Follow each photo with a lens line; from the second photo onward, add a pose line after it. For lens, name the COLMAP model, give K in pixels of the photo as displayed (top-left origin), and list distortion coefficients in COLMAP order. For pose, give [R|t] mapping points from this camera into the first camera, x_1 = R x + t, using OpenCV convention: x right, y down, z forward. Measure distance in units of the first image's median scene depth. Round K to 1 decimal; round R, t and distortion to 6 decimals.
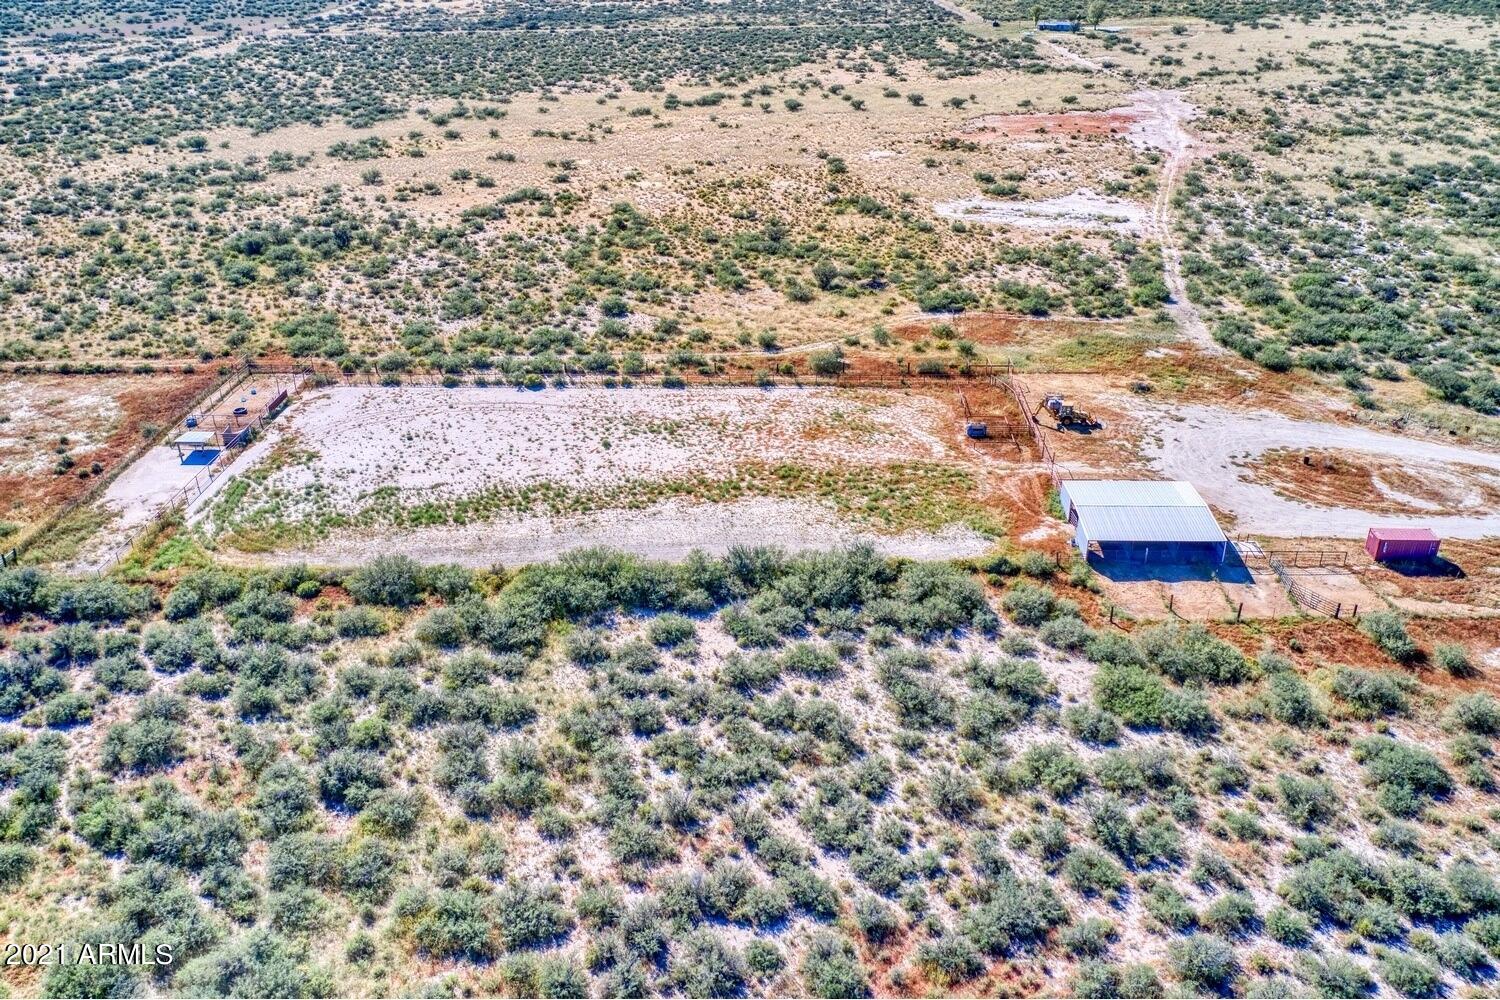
lens RADIAL K [[1180.3, 0, 748.9], [0, 1180.3, 498.7], [0, 0, 1]] dist [0.027396, -0.030917]
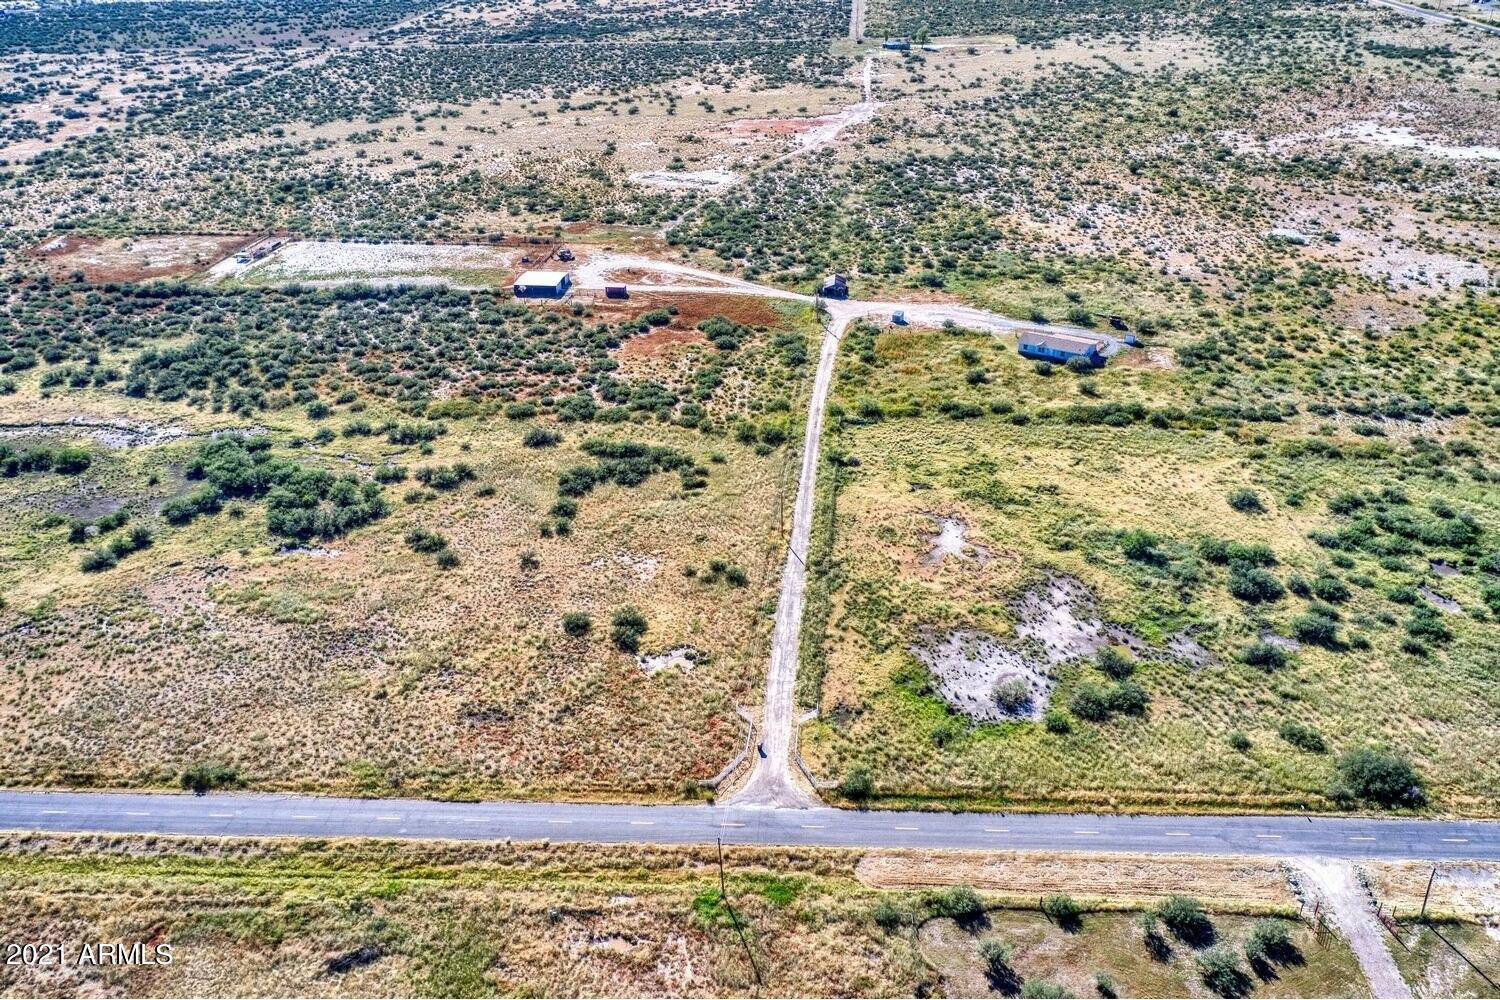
lens RADIAL K [[1180.3, 0, 750.6], [0, 1180.3, 500.6], [0, 0, 1]] dist [0.027396, -0.030917]
pose [[0.994106, 0.043172, -0.099445, 0.478653], [-0.040269, 0.998707, 0.031022, 0.185093], [0.100656, -0.026834, 0.994559, -0.779161]]
